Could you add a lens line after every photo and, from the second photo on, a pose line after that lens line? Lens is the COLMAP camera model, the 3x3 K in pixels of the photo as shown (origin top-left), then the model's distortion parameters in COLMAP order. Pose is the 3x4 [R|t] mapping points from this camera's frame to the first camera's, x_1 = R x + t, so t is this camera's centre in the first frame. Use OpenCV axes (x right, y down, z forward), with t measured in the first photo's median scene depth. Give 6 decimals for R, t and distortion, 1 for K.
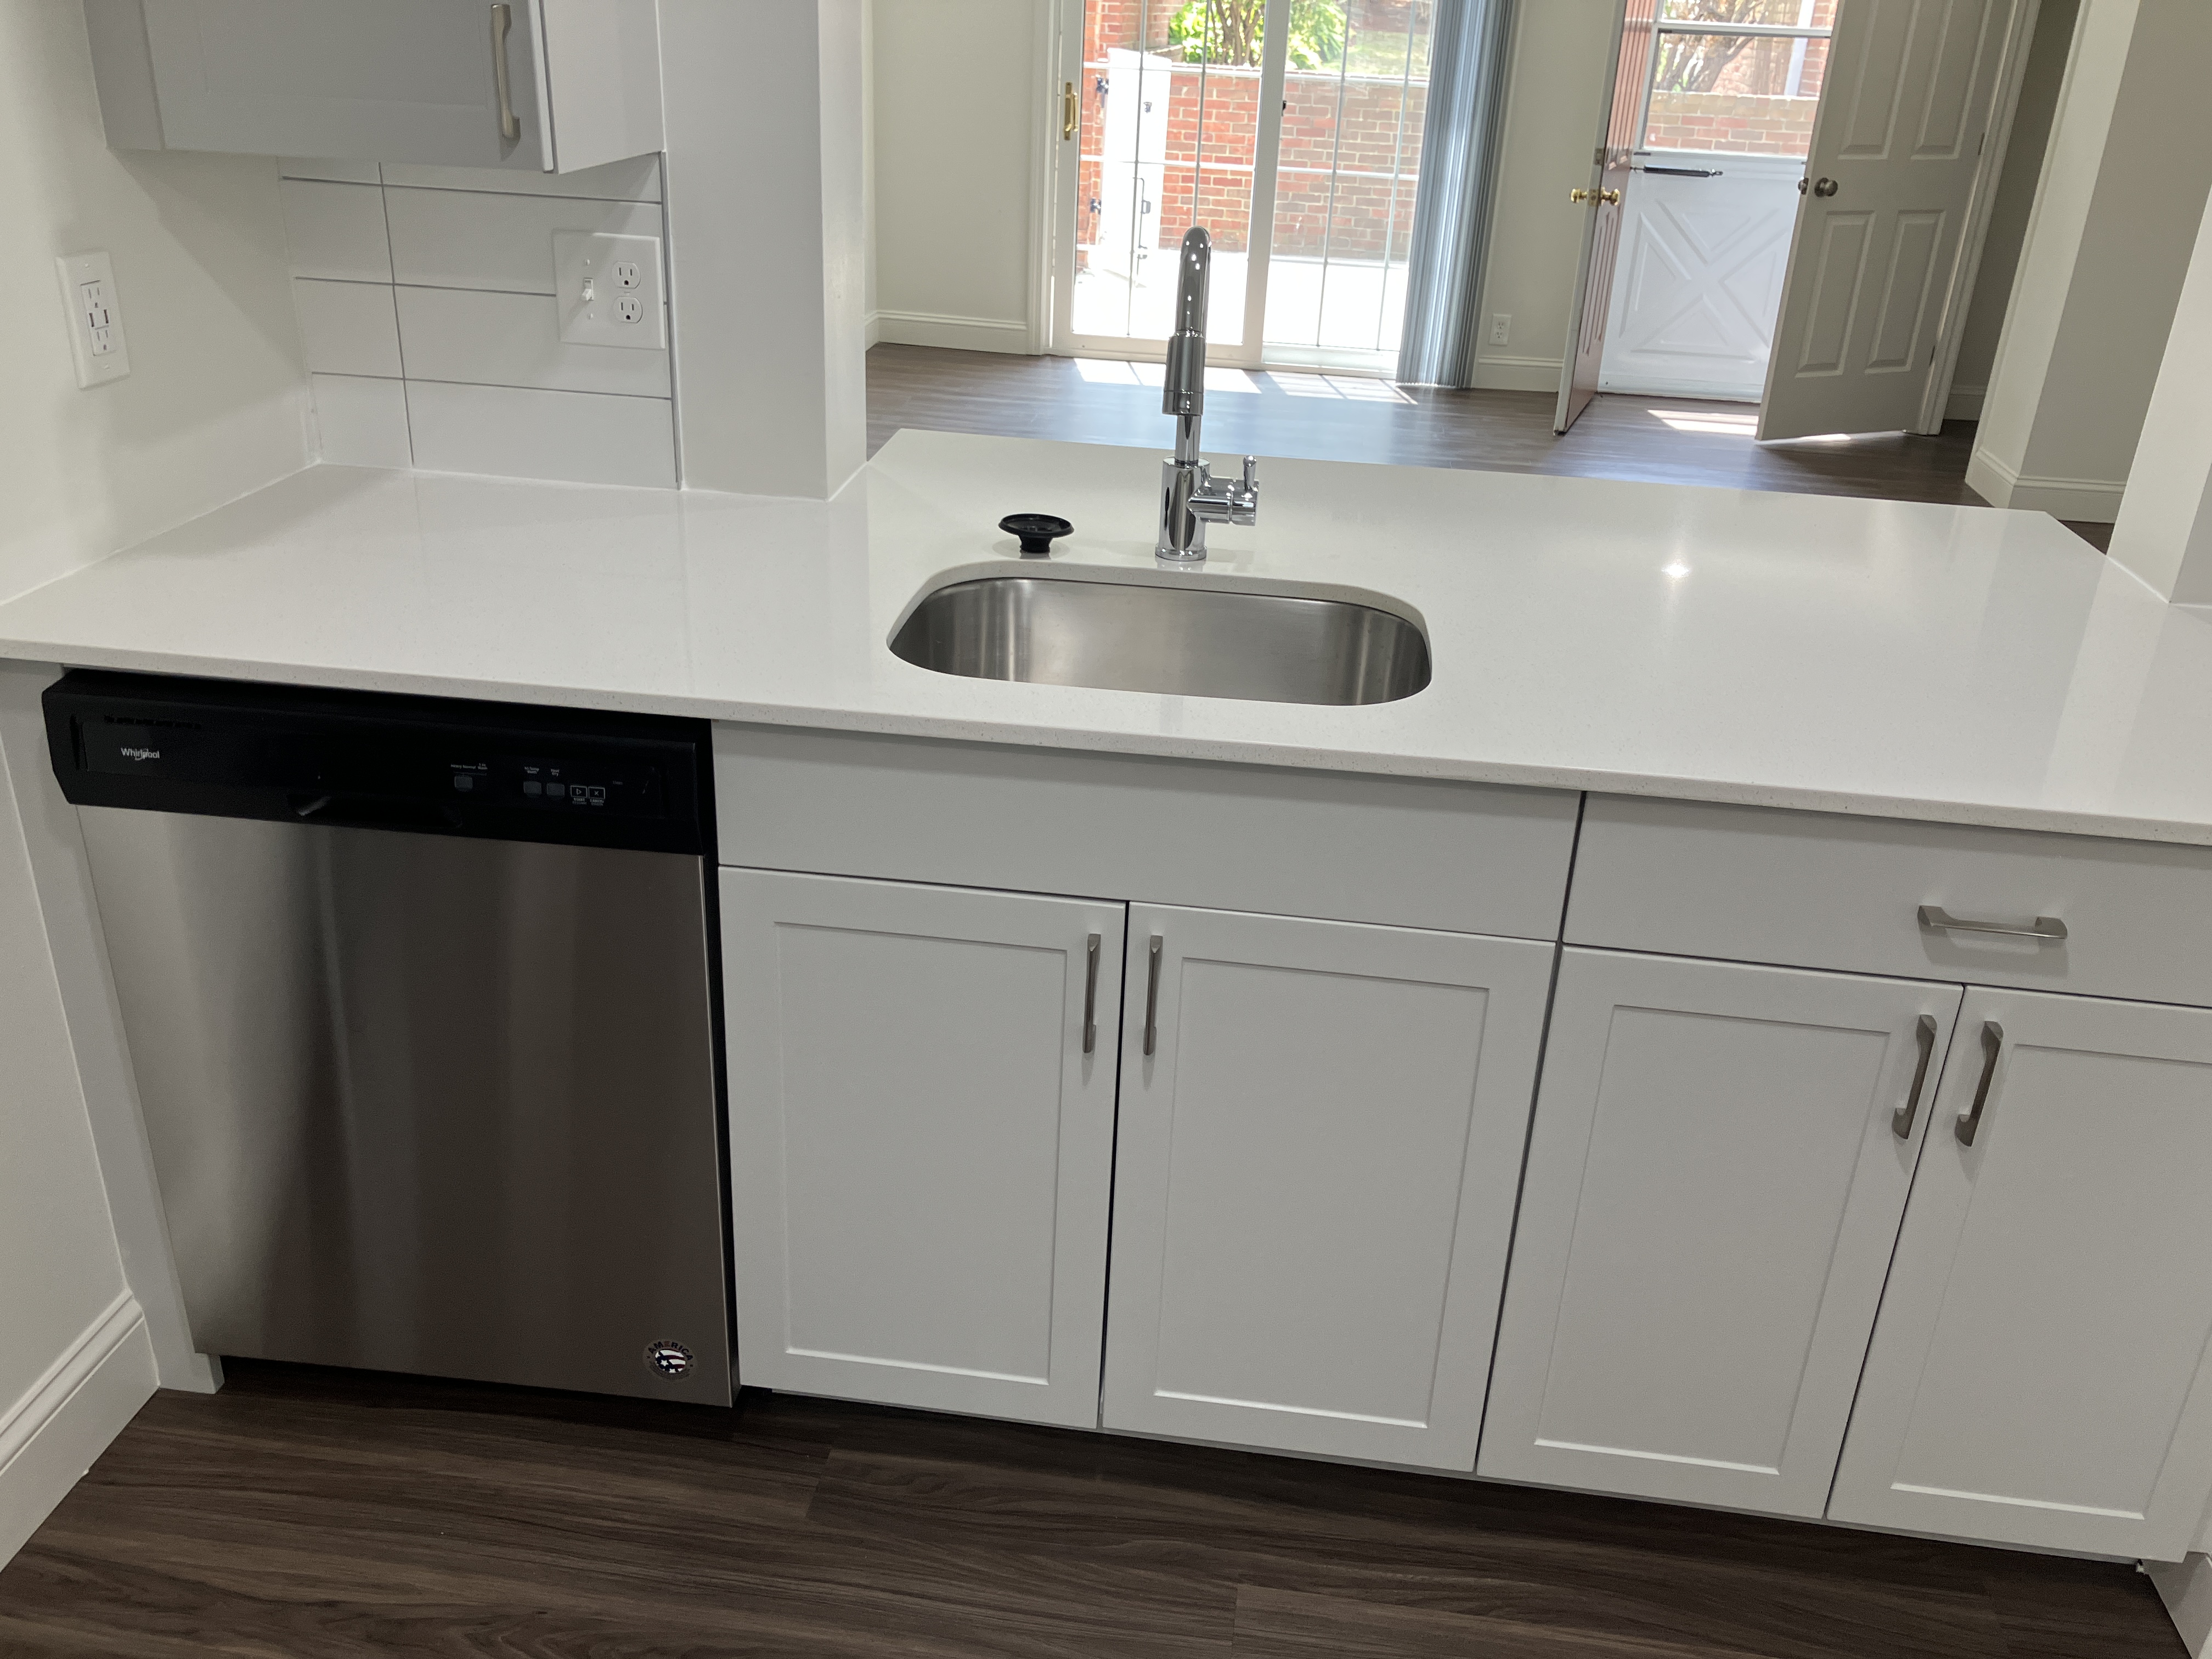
lens RADIAL K [[1838.2, 0, 1101.6], [0, 1838.2, 833.1], [0, 0, 1]] dist [0.029749, -0.027593]
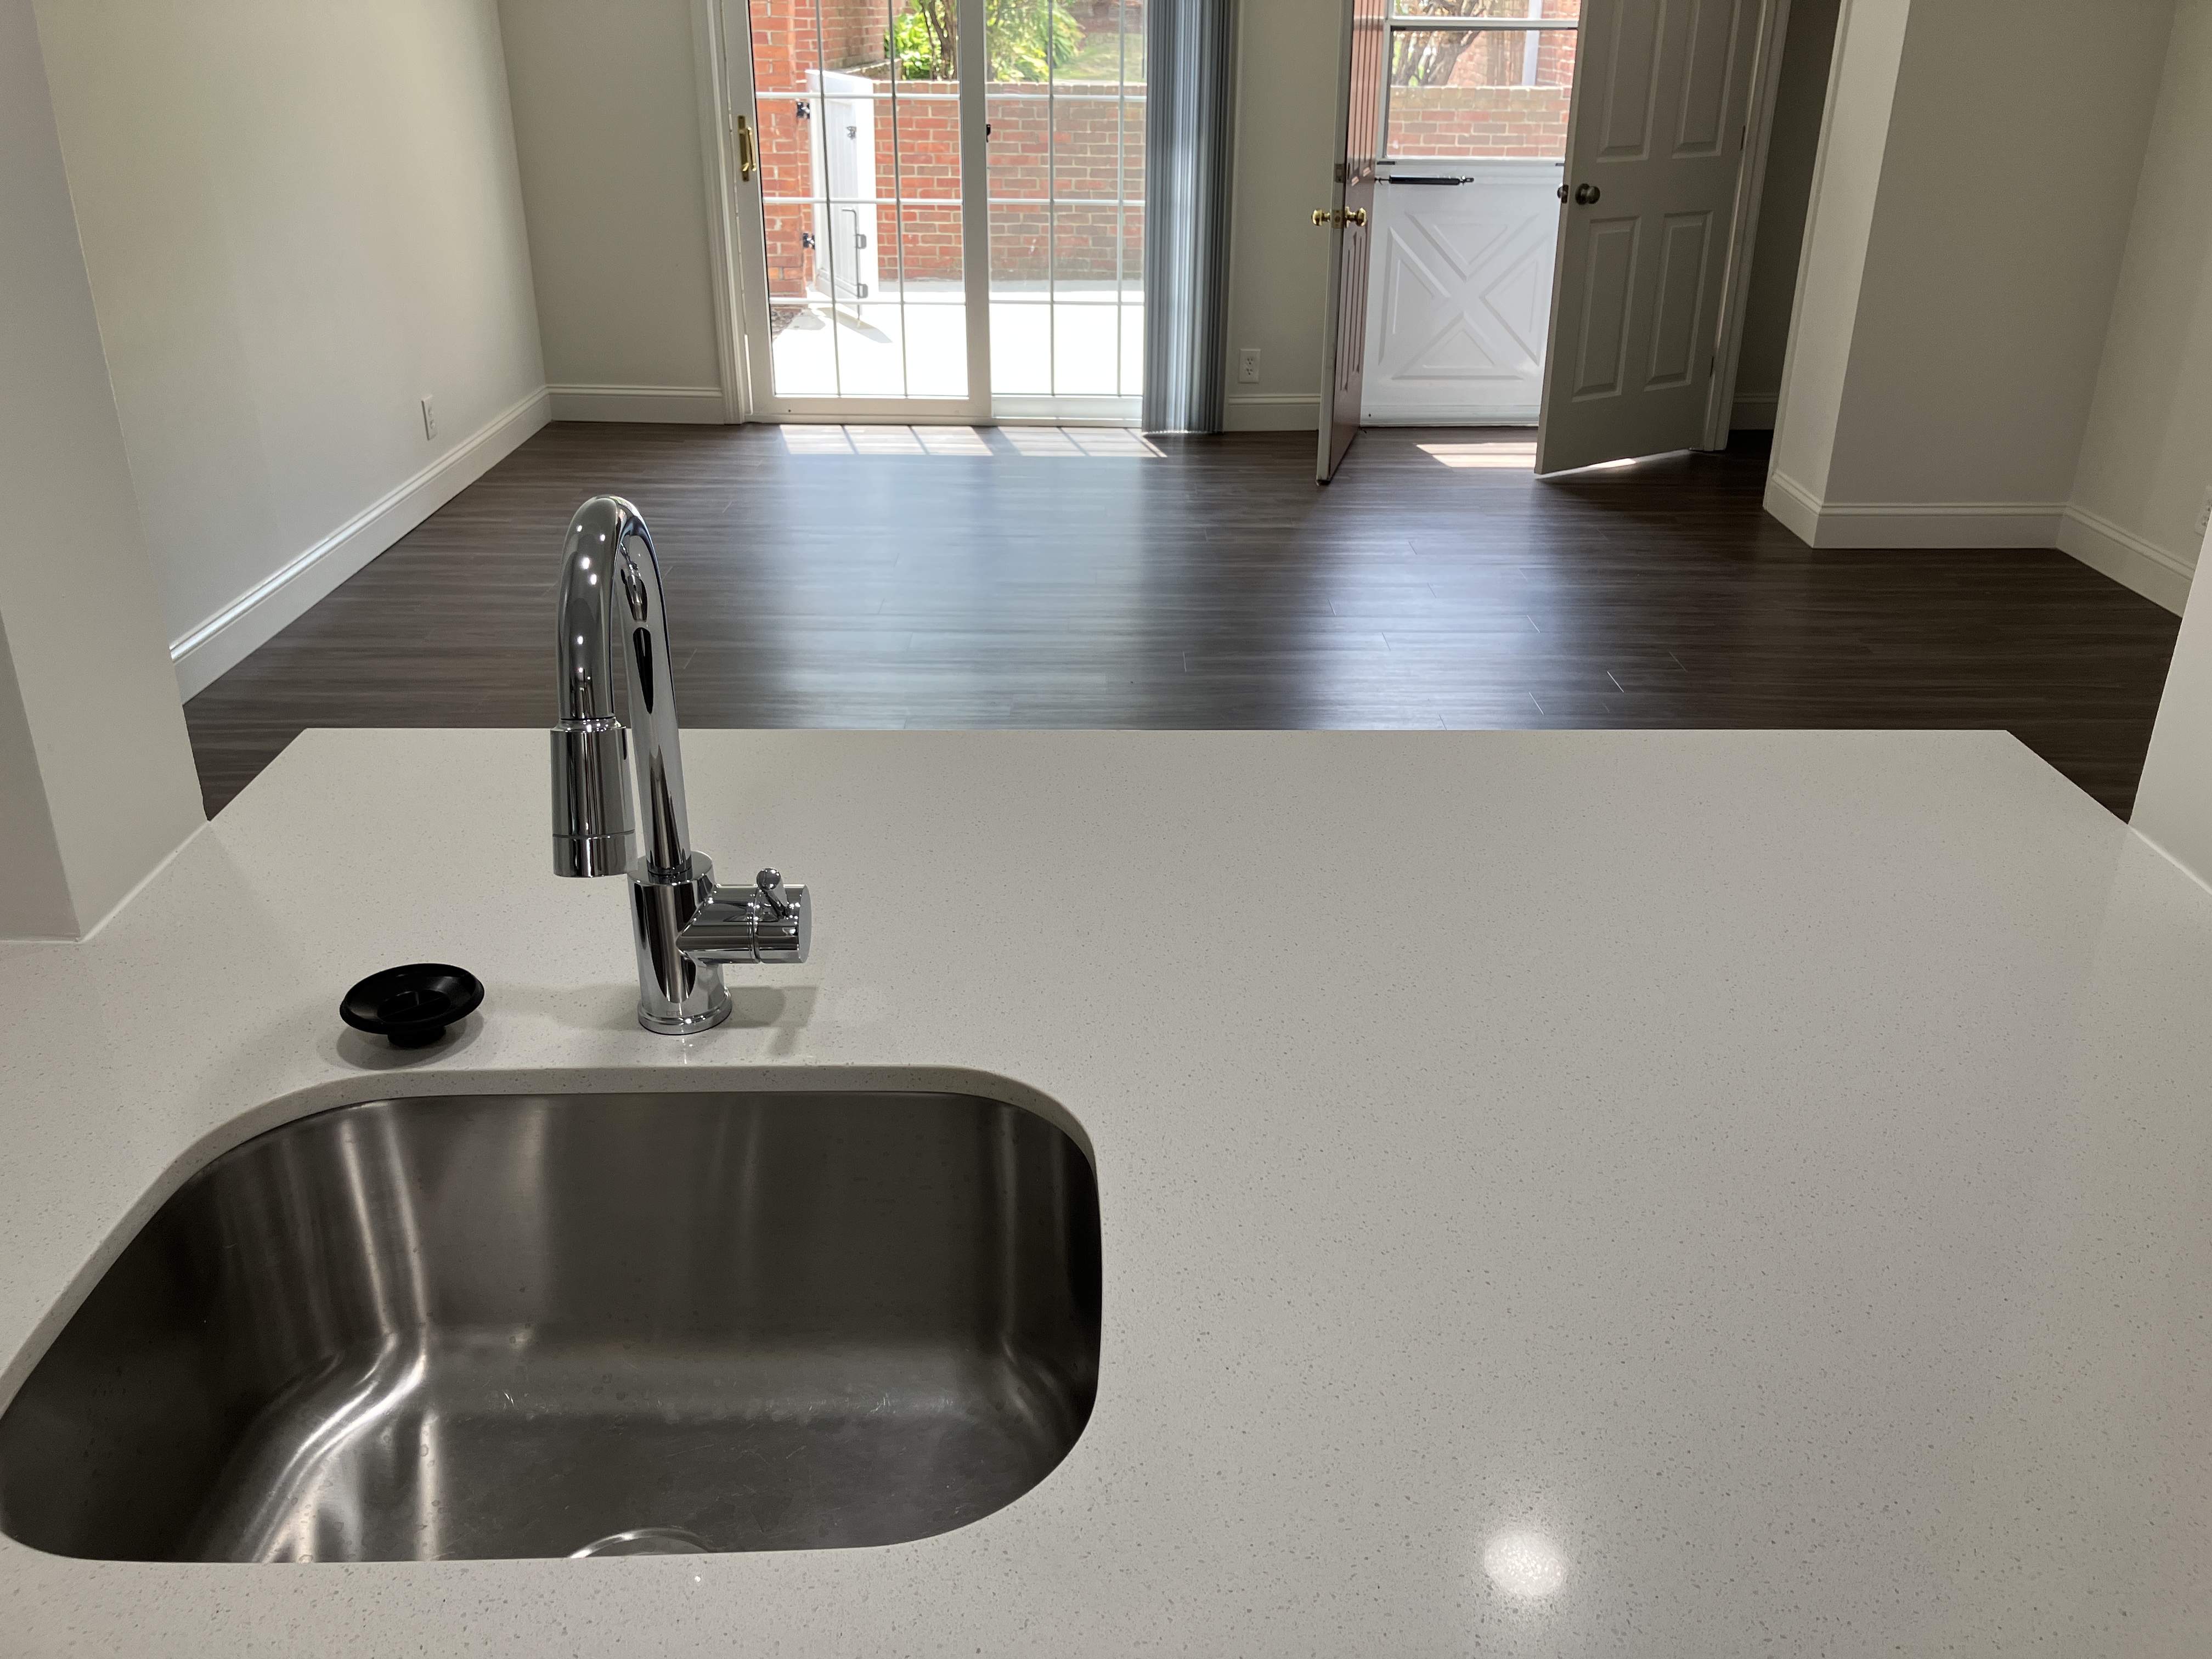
lens RADIAL K [[1838.2, 0, 1109.6], [0, 1838.2, 824.5], [0, 0, 1]] dist [0.029749, -0.027593]
pose [[0.990431, -0.089643, 0.104930, 0.033375], [0.090234, 0.995920, -0.000891, -0.055080], [-0.104422, 0.010350, 0.994479, 0.113739]]
